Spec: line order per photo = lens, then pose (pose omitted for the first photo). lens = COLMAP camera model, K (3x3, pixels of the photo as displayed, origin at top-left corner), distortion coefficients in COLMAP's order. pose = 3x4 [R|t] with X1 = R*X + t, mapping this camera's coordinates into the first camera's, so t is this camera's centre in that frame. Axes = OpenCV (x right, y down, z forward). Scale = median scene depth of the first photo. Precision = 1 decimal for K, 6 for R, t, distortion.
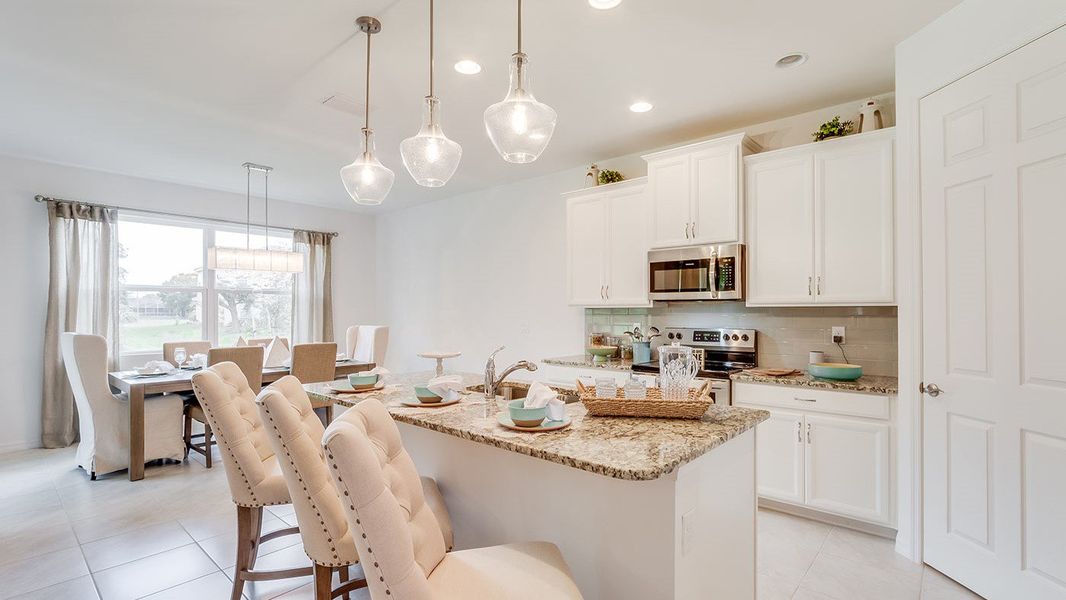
lens RADIAL K [[487.9, 0, 530.3], [0, 487.9, 314.0], [0, 0, 1]] dist [-0.014068, -0.000034]
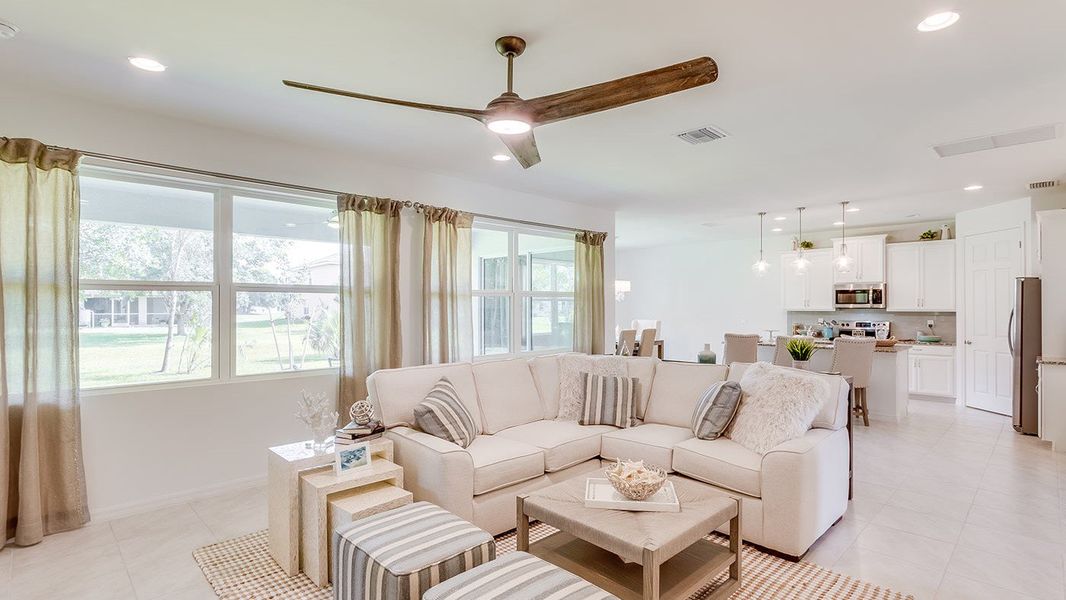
lens RADIAL K [[487.9, 0, 542.1], [0, 487.9, 309.7], [0, 0, 1]] dist [-0.014068, -0.000034]
pose [[0.996478, 0.000724, -0.083856, -0.957335], [-0.000769, 1.000000, -0.000499, -0.019818], [0.083856, 0.000561, 0.996478, -1.366615]]
